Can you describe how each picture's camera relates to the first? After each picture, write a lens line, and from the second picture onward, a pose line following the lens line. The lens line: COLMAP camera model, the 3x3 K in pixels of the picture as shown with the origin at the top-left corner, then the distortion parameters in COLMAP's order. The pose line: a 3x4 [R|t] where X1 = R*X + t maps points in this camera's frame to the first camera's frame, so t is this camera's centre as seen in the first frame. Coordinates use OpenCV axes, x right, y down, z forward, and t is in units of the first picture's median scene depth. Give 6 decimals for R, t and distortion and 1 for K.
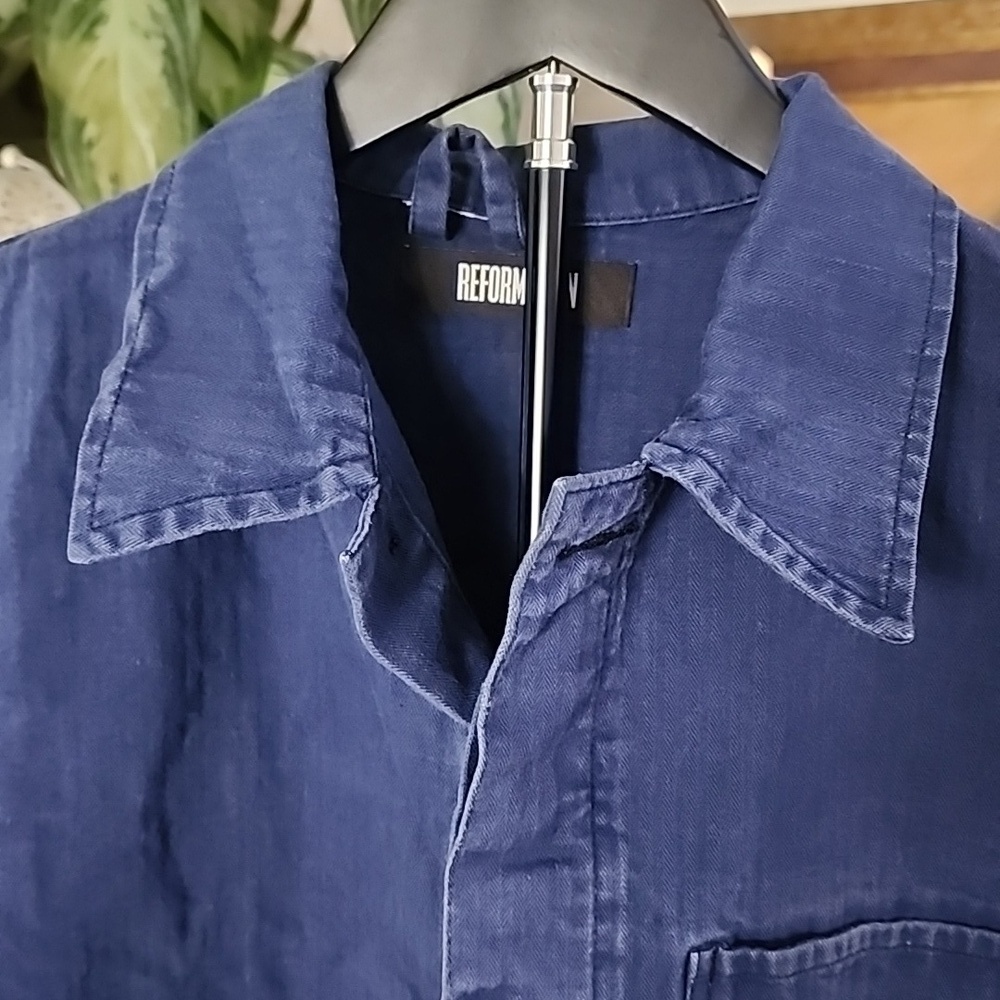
lens RADIAL K [[1215.0, 0, 503.6], [0, 1215.0, 499.7], [0, 0, 1]] dist [0.113307, 0.000000]
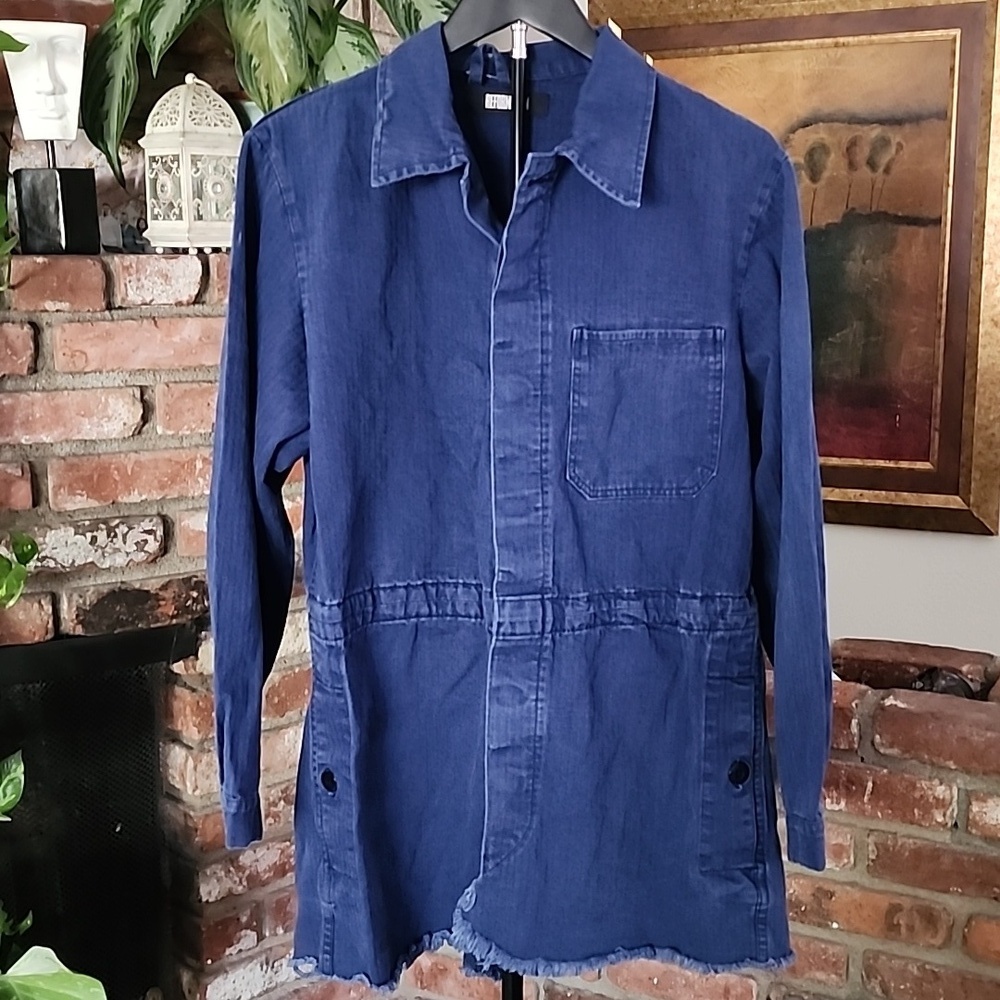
lens RADIAL K [[1215.0, 0, 494.7], [0, 1215.0, 500.5], [0, 0, 1]] dist [0.113307, 0.000000]
pose [[0.996433, -0.030651, 0.078622, -0.280945], [0.028879, 0.999305, 0.023580, 0.702283], [-0.079290, -0.021226, 0.996626, -1.915824]]
